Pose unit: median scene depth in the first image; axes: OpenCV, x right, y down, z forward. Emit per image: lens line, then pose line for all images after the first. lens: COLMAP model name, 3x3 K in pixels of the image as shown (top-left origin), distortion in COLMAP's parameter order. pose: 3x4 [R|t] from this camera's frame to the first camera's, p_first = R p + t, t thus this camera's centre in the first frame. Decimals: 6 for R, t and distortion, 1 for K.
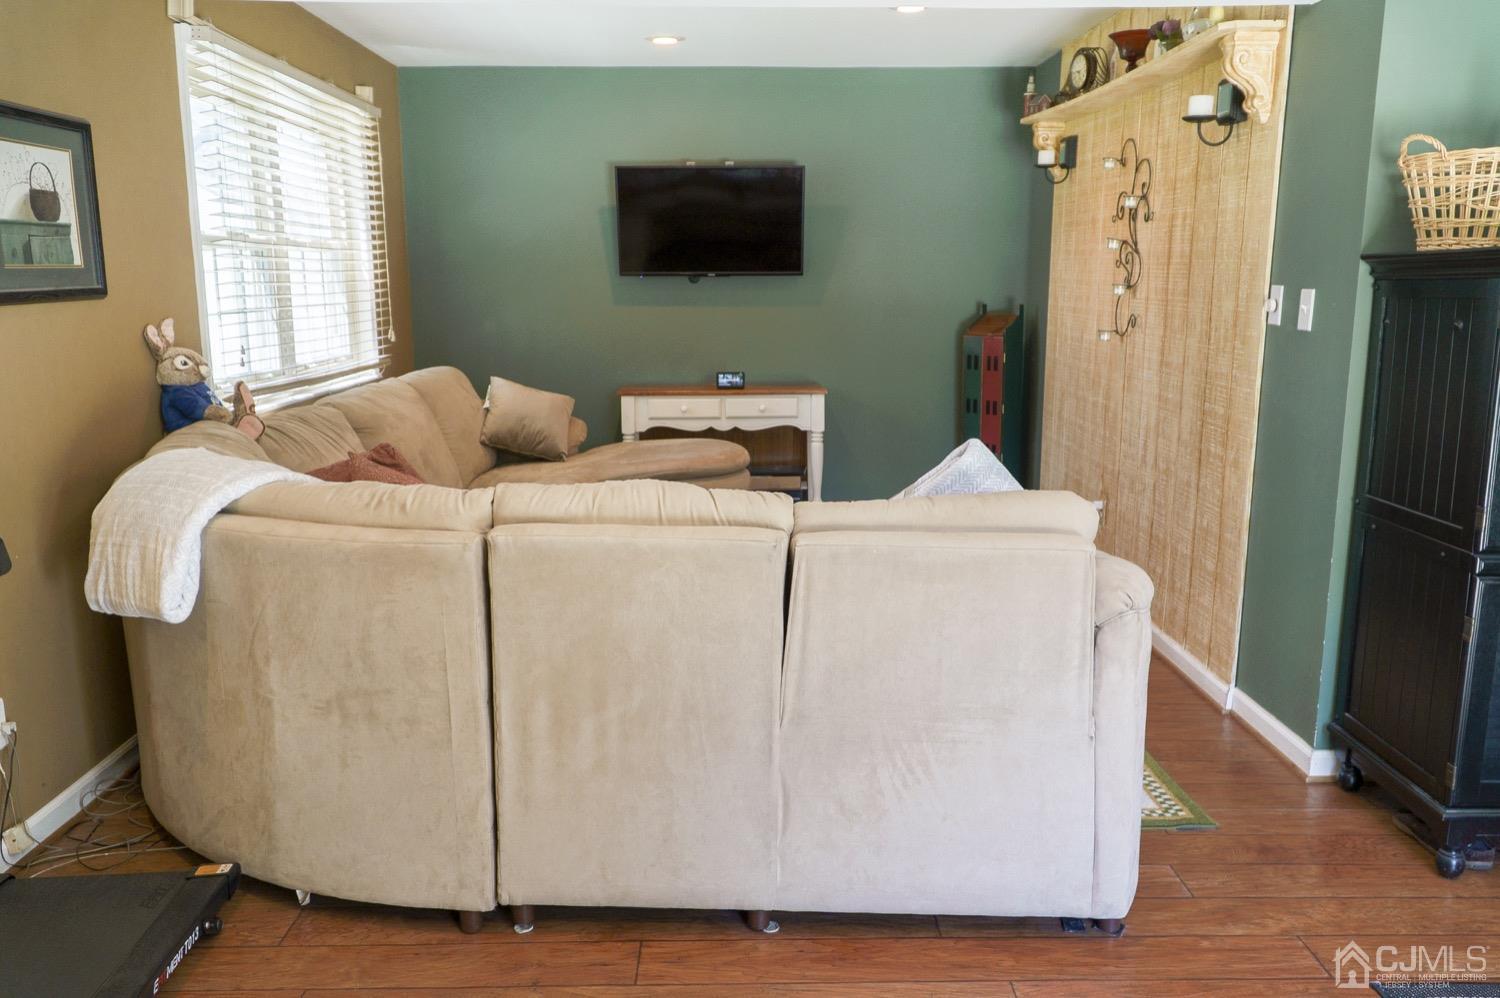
lens RADIAL K [[1225.0, 0, 741.2], [0, 1225.0, 506.2], [0, 0, 1]] dist [0.005612, -0.004705]
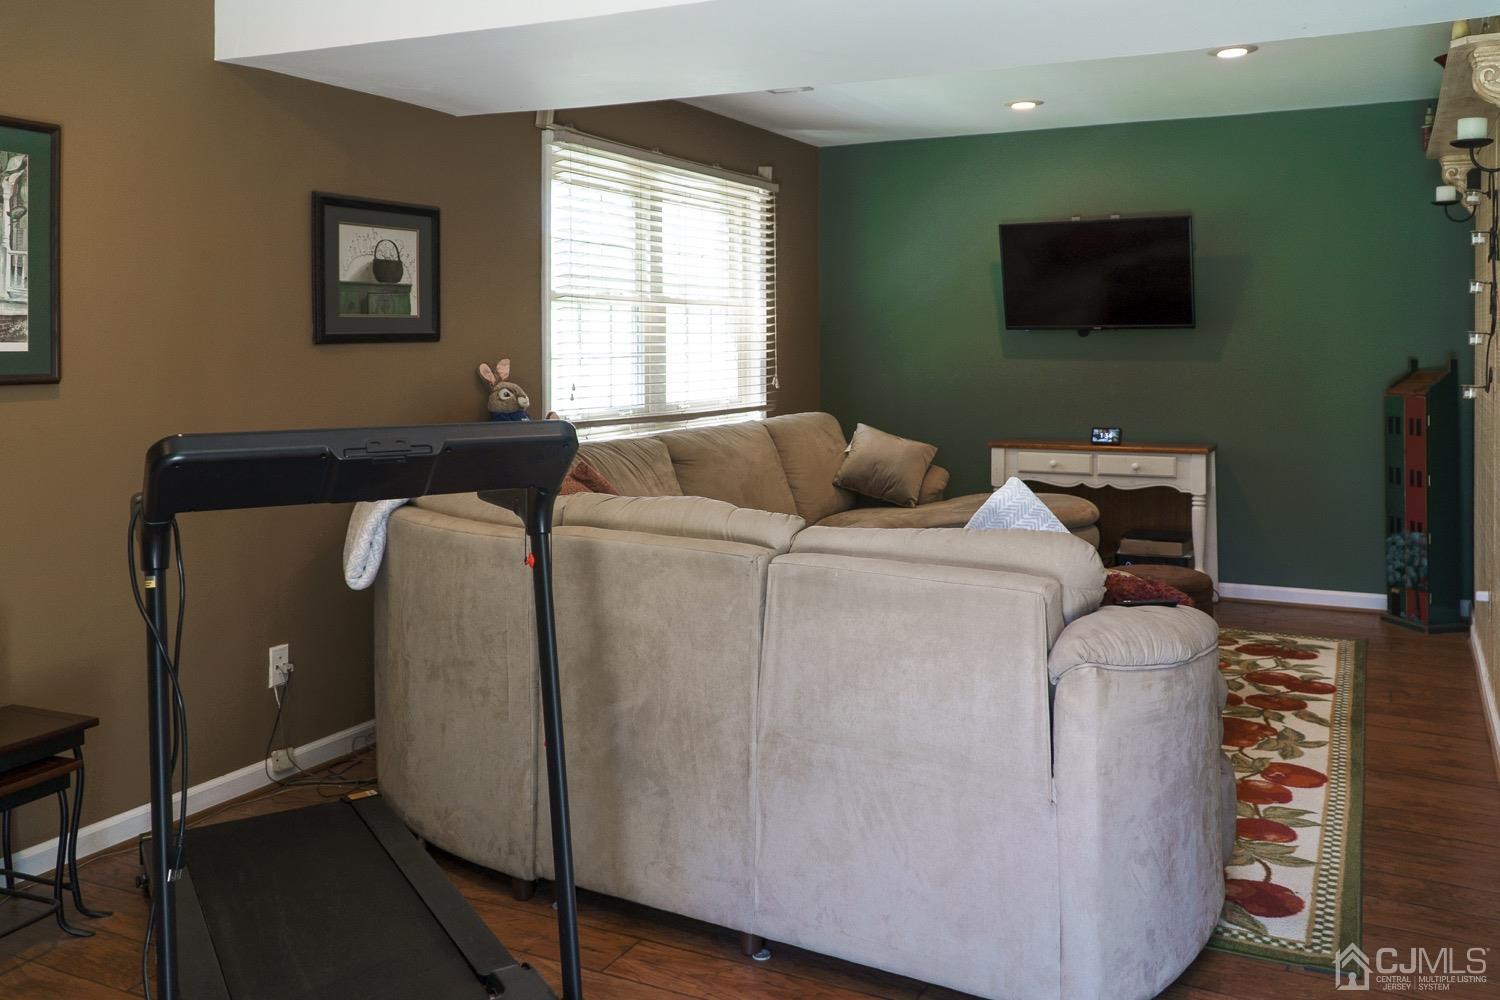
lens RADIAL K [[1225.0, 0, 701.2], [0, 1225.0, 337.7], [0, 0, 1]] dist [0.005612, -0.004705]
pose [[0.888179, -0.000550, -0.459497, 0.275110], [-0.084560, 0.982725, -0.164625, 0.011802], [0.451650, 0.185072, 0.872789, 0.010342]]
